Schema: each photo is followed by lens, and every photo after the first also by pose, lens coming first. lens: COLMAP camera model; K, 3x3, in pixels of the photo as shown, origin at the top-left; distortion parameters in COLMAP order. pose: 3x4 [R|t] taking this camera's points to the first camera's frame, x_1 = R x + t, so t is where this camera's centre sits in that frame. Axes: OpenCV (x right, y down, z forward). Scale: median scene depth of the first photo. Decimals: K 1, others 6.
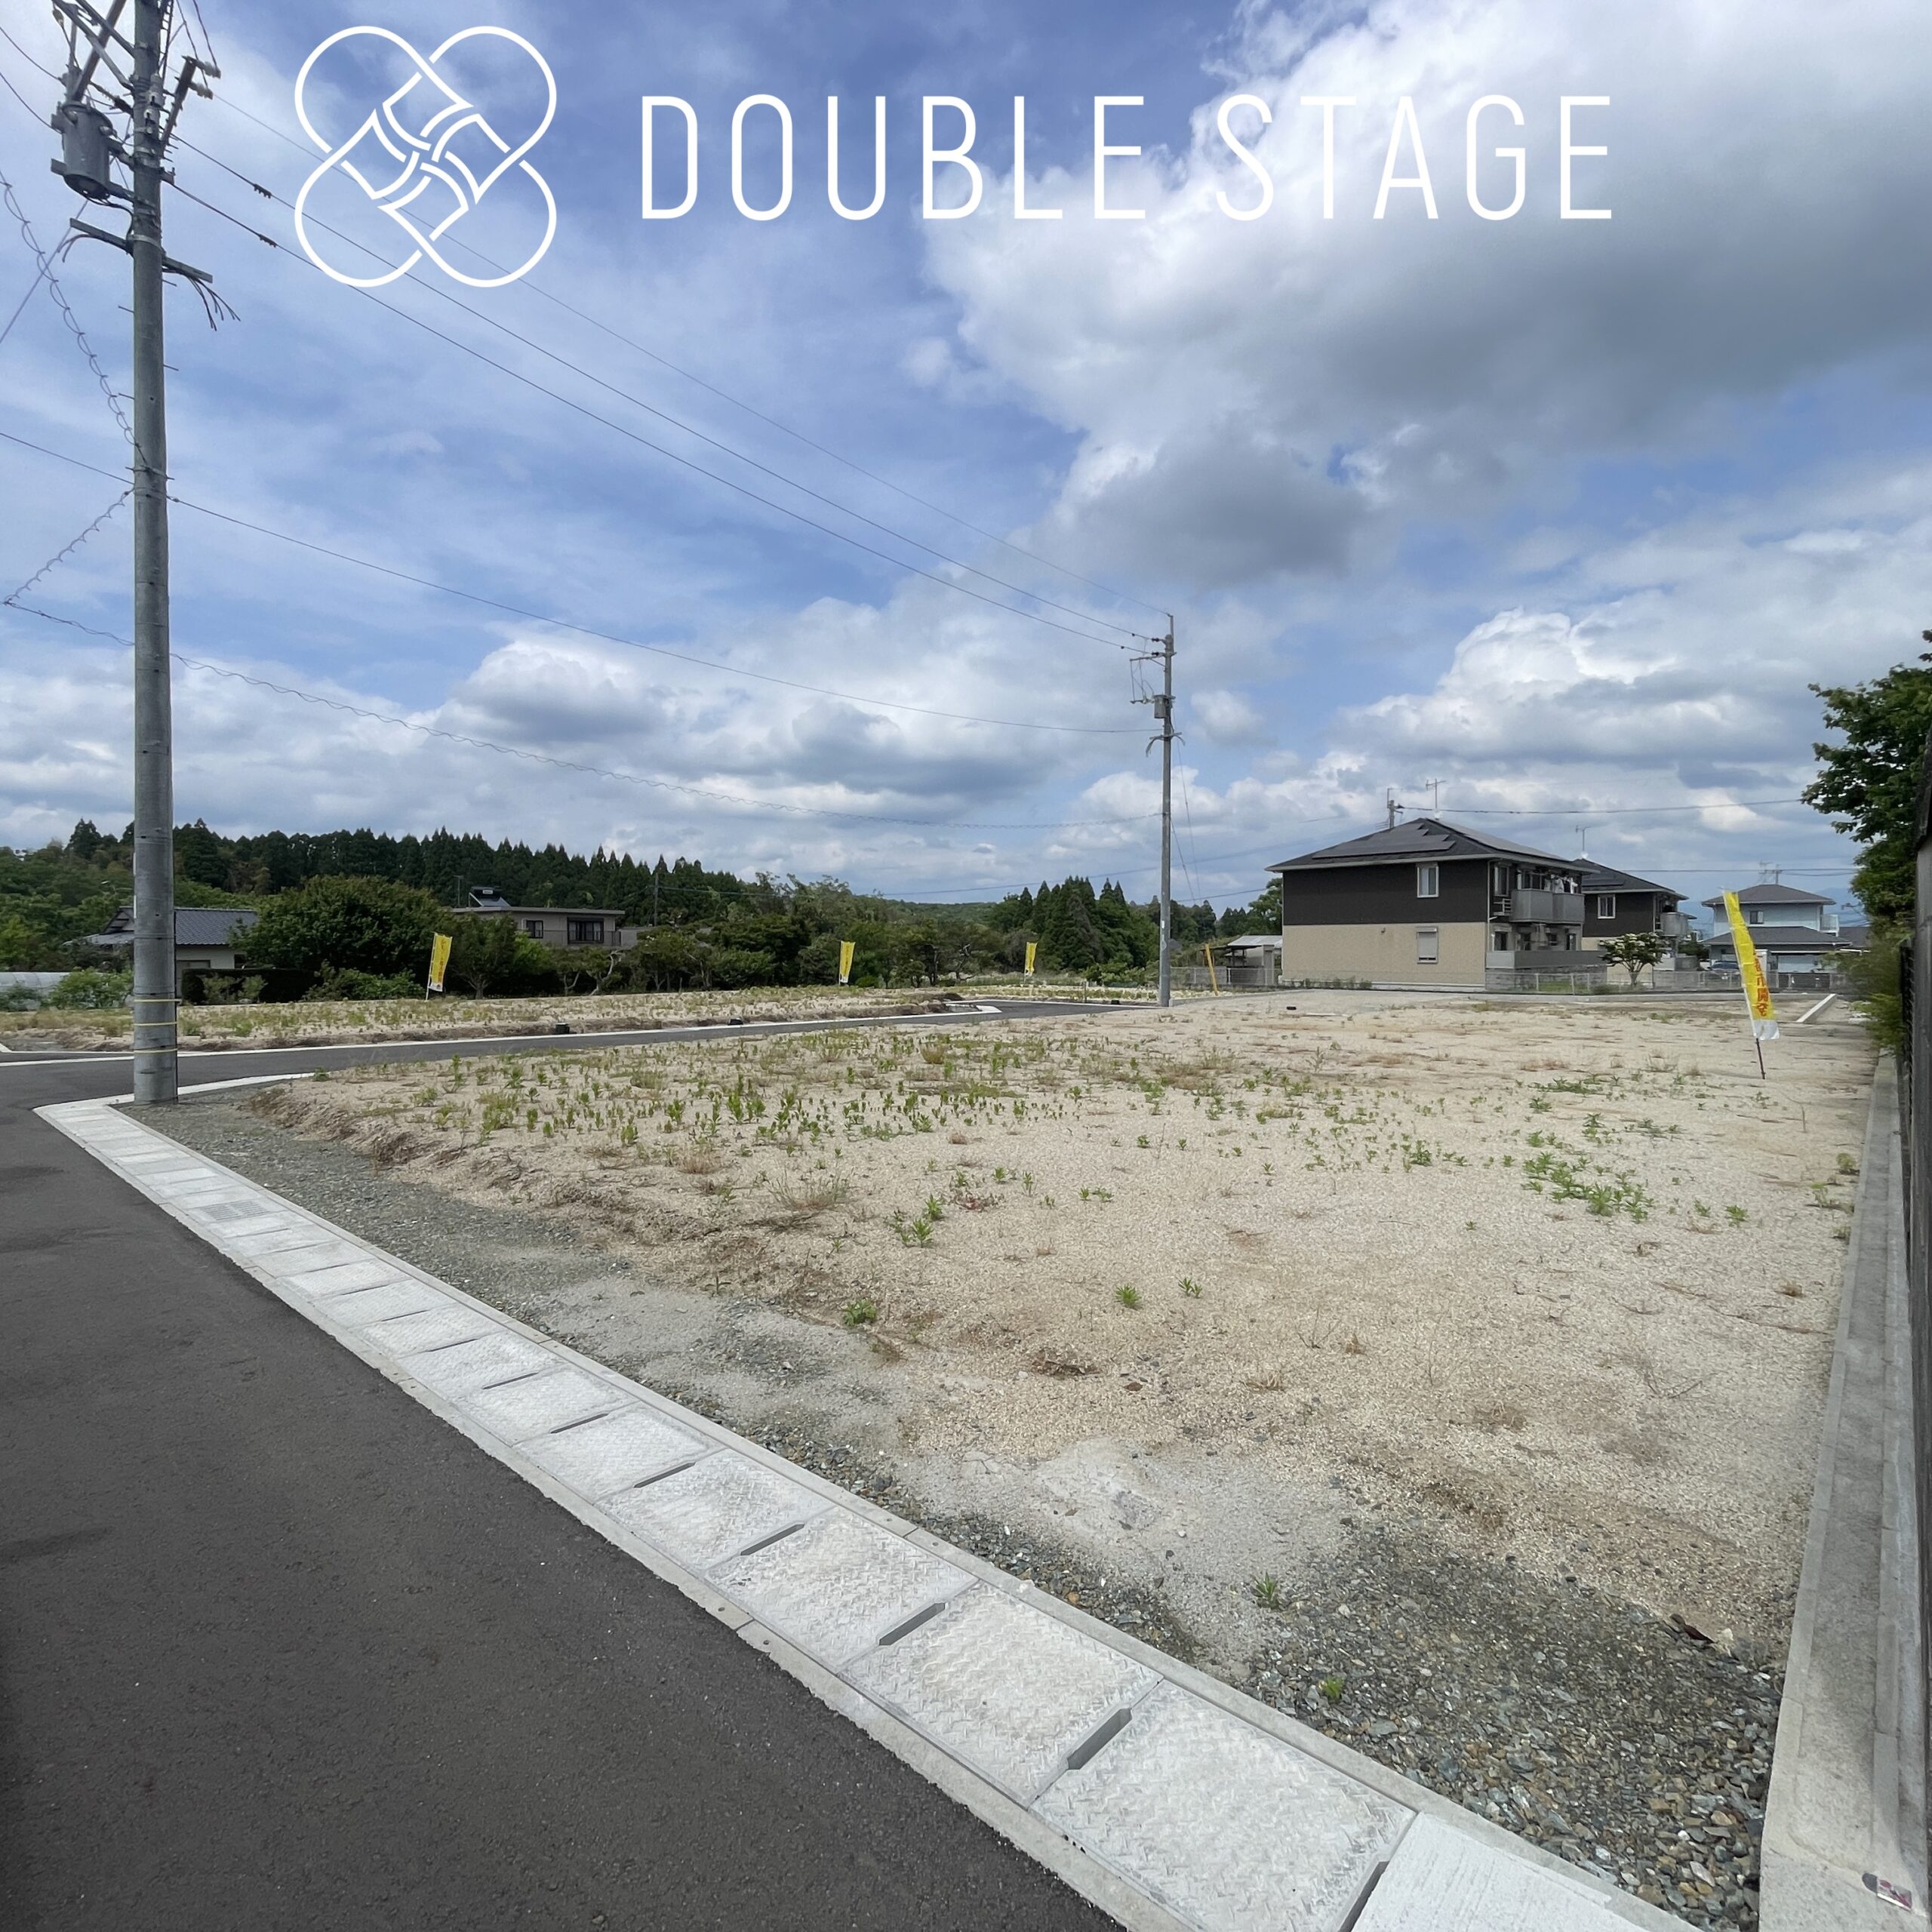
lens RADIAL K [[1025.0, 0, 972.2], [0, 1025.0, 982.7], [0, 0, 1]] dist [0.000451, -0.002205]
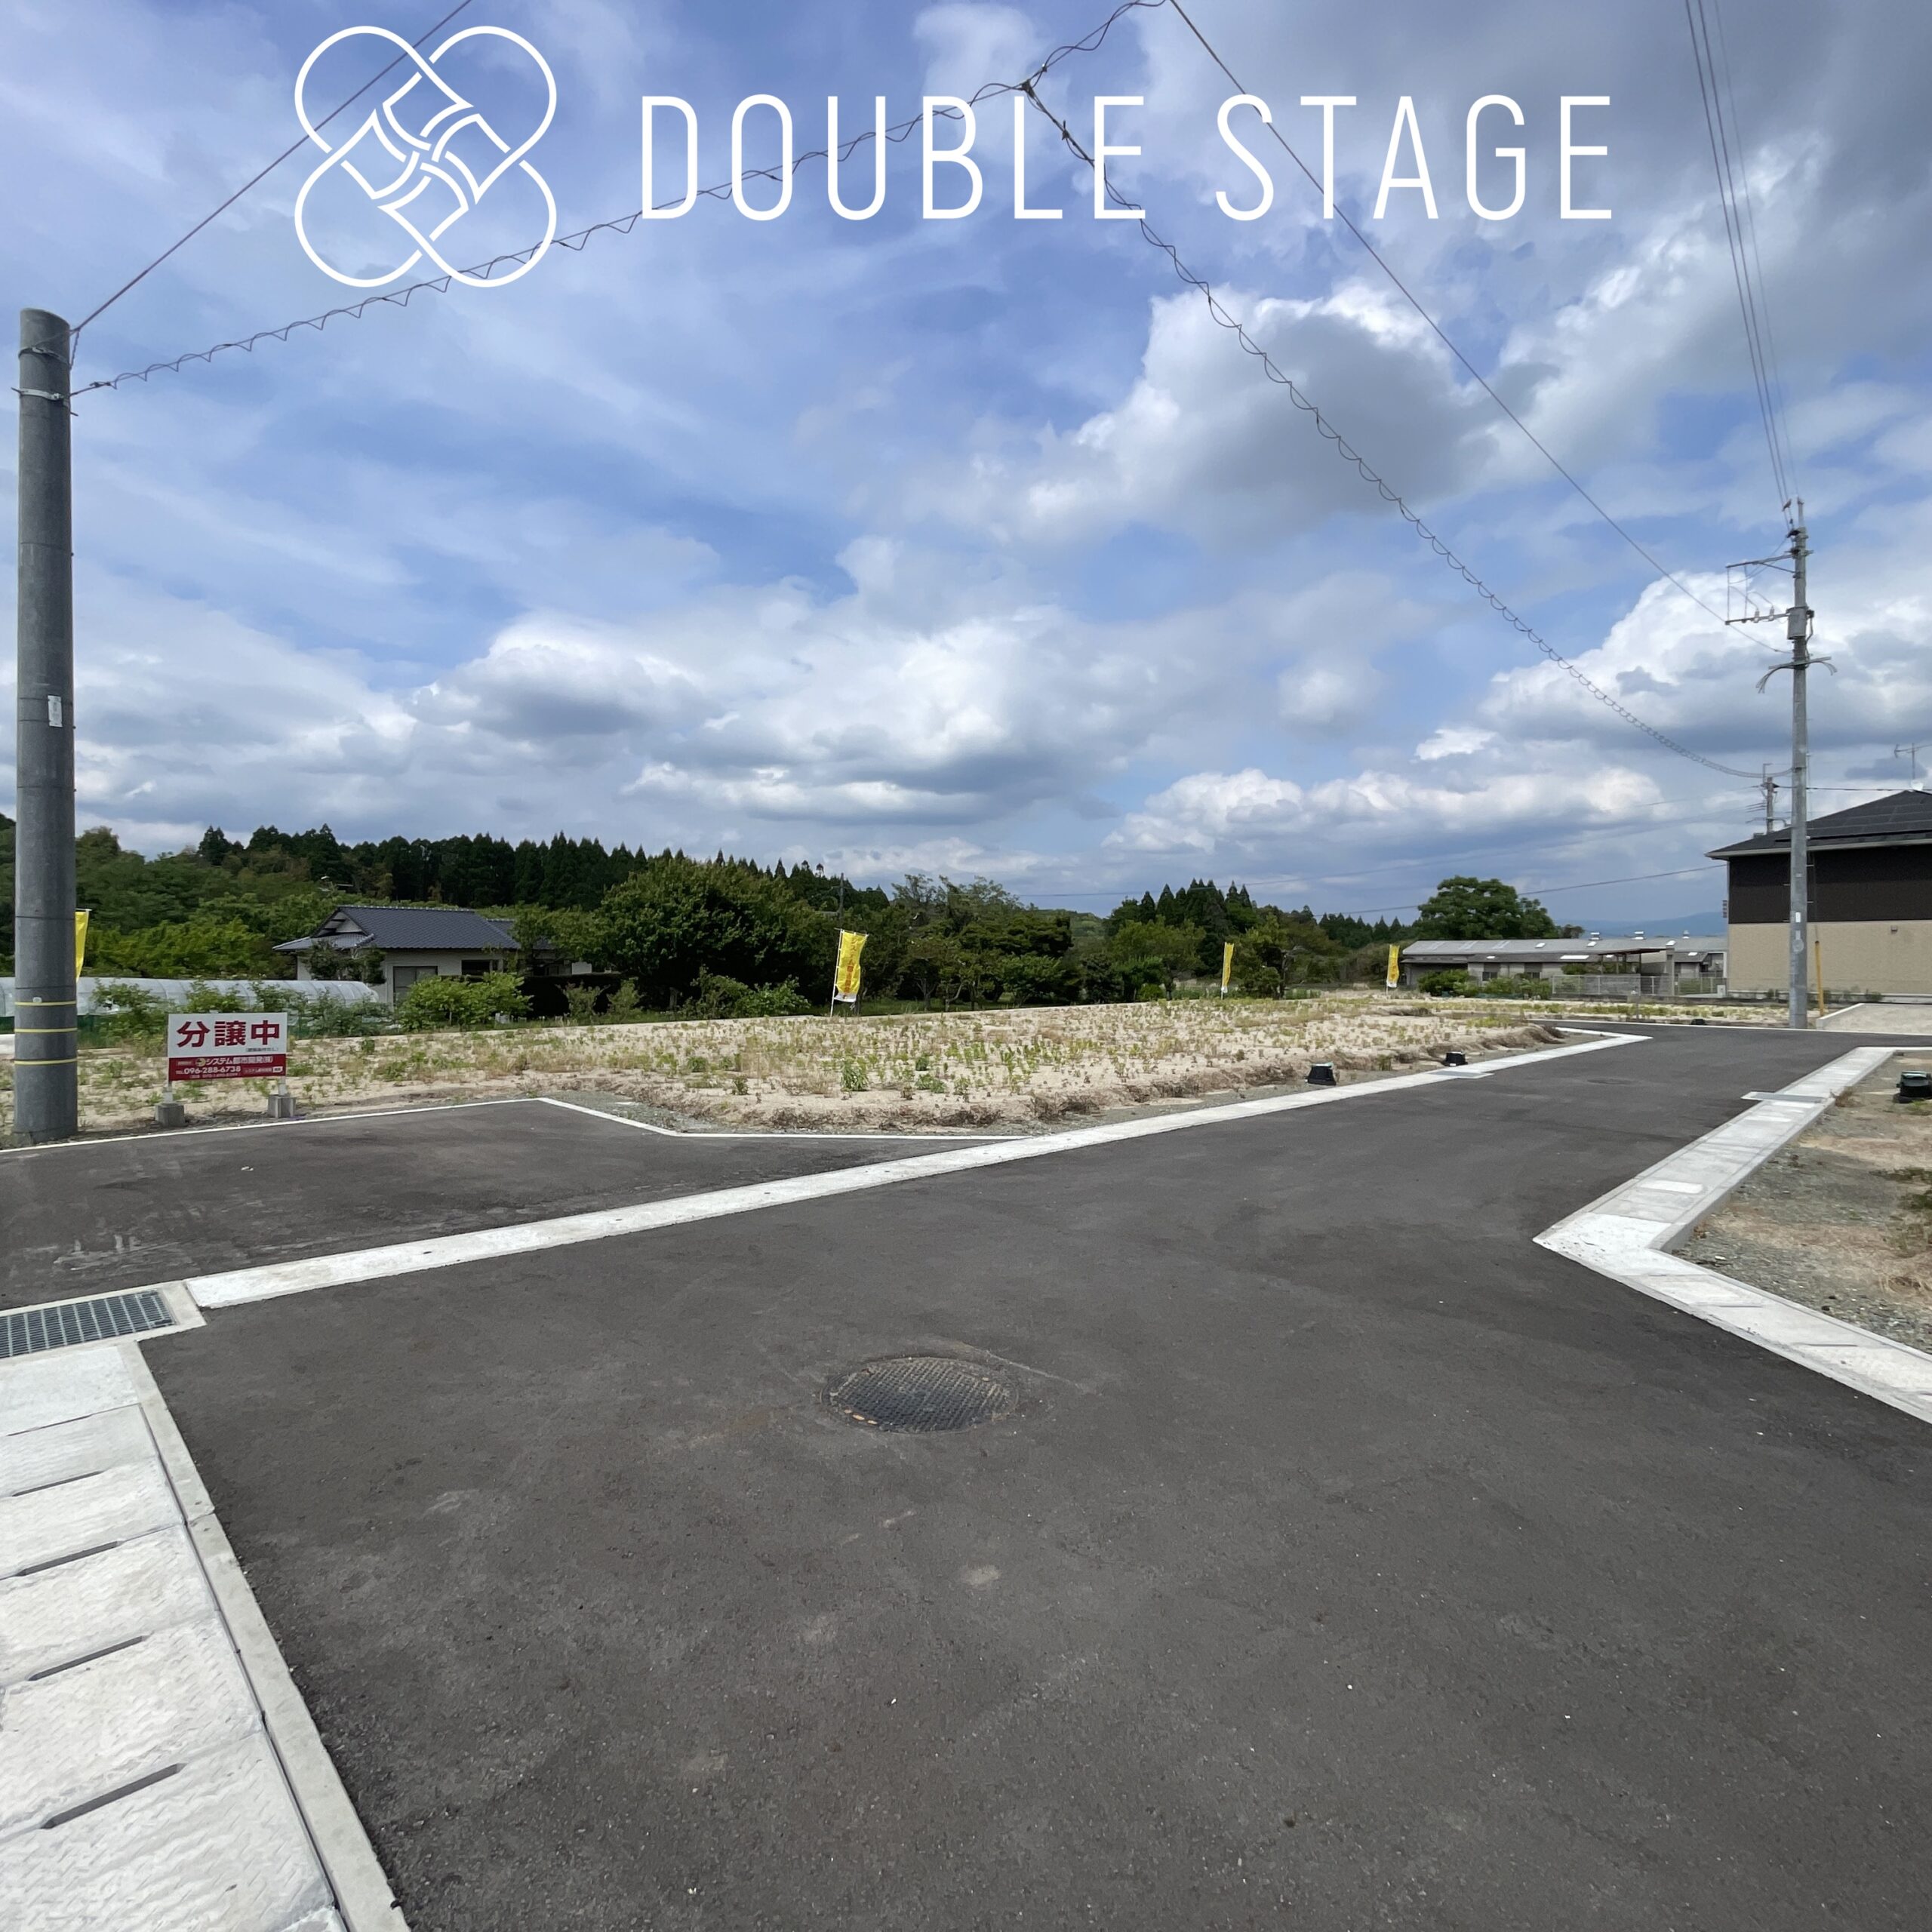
lens RADIAL K [[1025.0, 0, 948.9], [0, 1025.0, 990.7], [0, 0, 1]] dist [0.000451, -0.002205]
pose [[0.997794, 0.001139, -0.066375, -0.088739], [-0.001111, 0.999999, 0.000446, -0.000794], [0.066375, -0.000371, 0.997795, 0.054603]]
